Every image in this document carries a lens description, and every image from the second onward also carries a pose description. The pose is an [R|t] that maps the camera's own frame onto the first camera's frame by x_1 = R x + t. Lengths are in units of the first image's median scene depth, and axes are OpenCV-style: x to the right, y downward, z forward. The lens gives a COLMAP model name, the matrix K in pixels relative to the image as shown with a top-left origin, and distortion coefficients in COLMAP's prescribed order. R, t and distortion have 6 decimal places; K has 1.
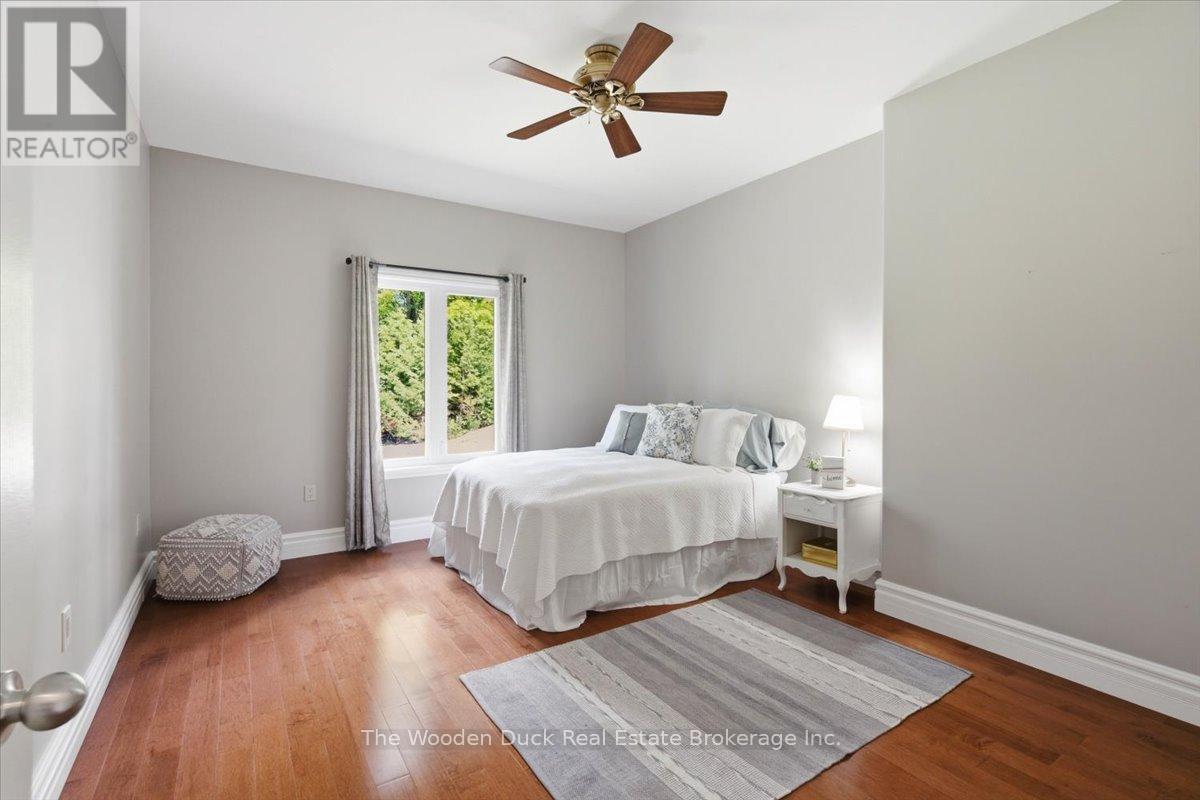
lens RADIAL K [[548.6, 0, 584.7], [0, 548.6, 397.5], [0, 0, 1]] dist [-0.002396, -0.000317]
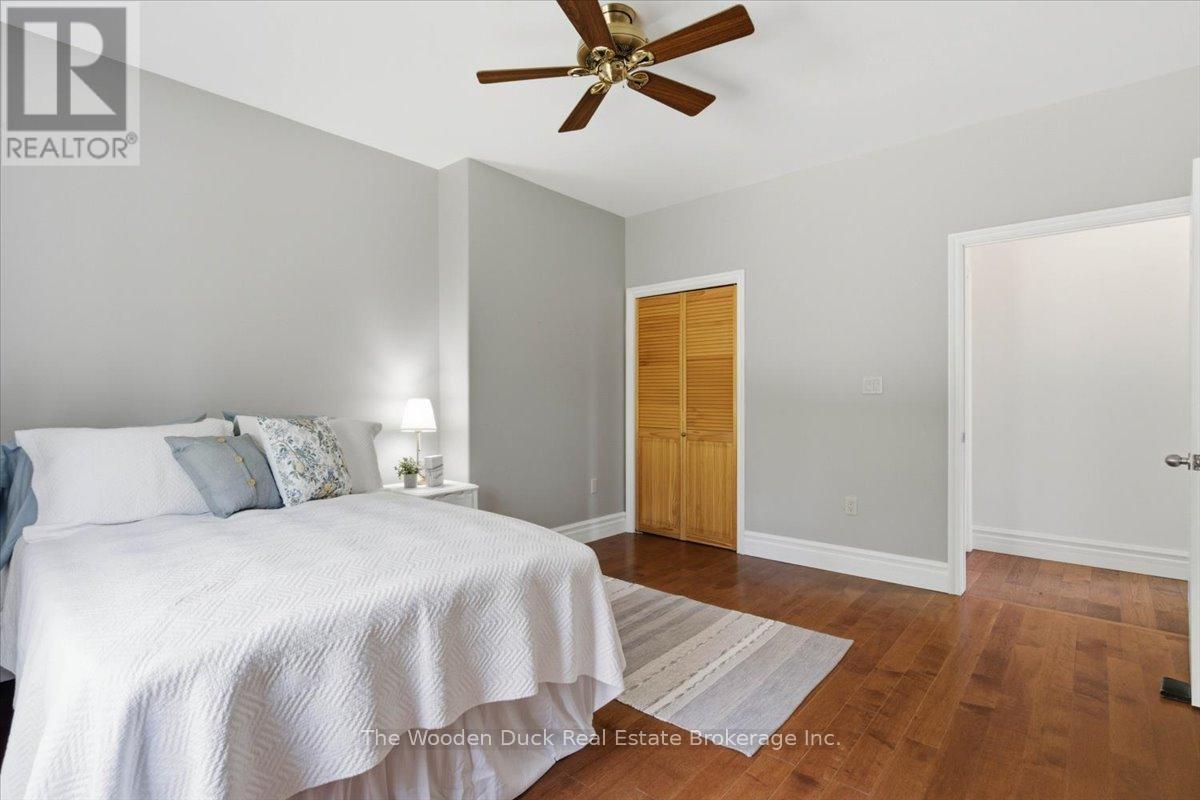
lens RADIAL K [[548.6, 0, 584.7], [0, 548.6, 397.5], [0, 0, 1]] dist [-0.002396, -0.000317]
pose [[-0.254290, -0.002513, 0.967125, -0.880395], [0.024595, 0.999656, 0.009064, -0.010396], [-0.966815, 0.026092, -0.254140, 1.347628]]
